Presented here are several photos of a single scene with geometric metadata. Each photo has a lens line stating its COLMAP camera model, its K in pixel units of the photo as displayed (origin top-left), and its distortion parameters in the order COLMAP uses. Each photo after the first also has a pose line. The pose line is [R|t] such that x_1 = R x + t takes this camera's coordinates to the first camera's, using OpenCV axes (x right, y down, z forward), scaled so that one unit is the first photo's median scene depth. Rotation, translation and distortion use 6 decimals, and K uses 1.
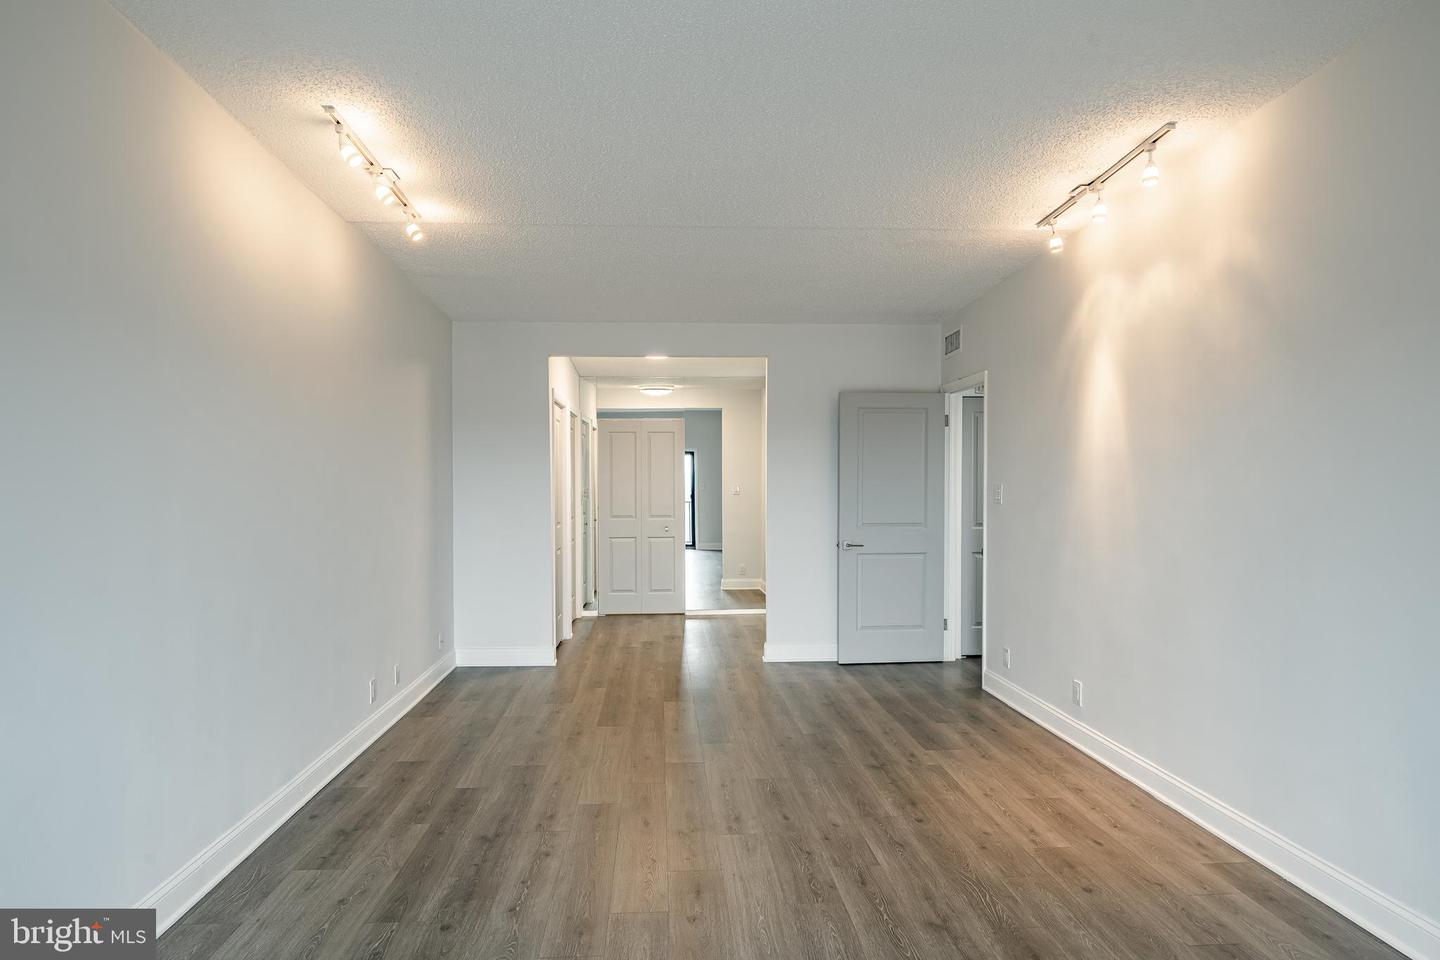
lens RADIAL K [[876.9, 0, 719.6], [0, 876.9, 483.9], [0, 0, 1]] dist [-0.040443, -0.000723]
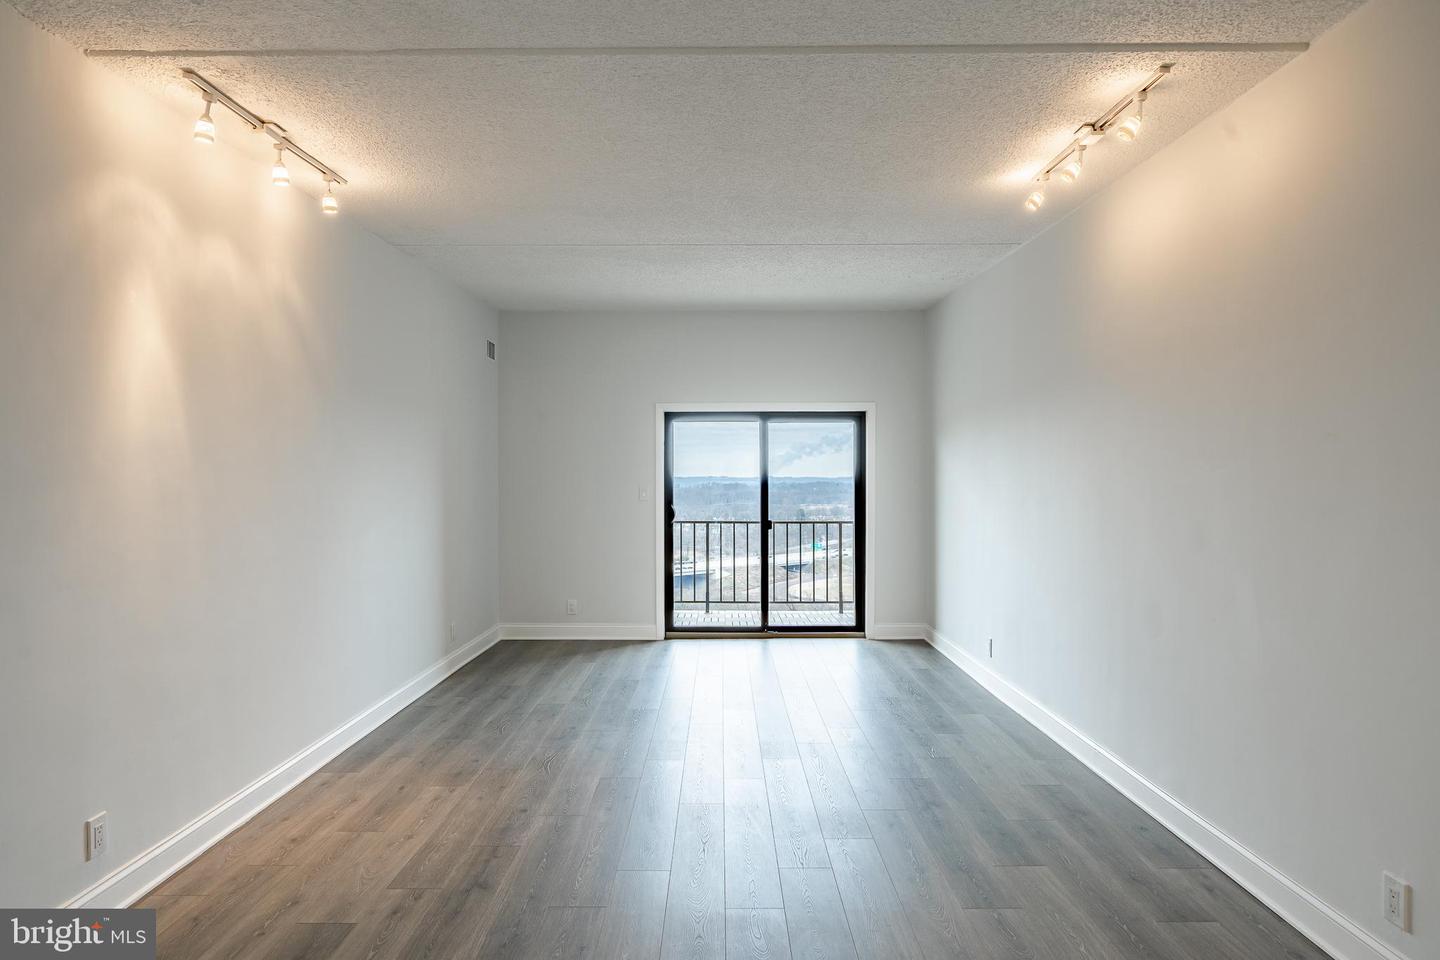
lens RADIAL K [[876.9, 0, 718.7], [0, 876.9, 481.7], [0, 0, 1]] dist [-0.040443, -0.000723]
pose [[-0.997526, 0.006665, 0.069981, -0.073786], [0.006703, 0.999977, 0.000309, 0.000186], [-0.069977, 0.000778, -0.997548, 2.007536]]
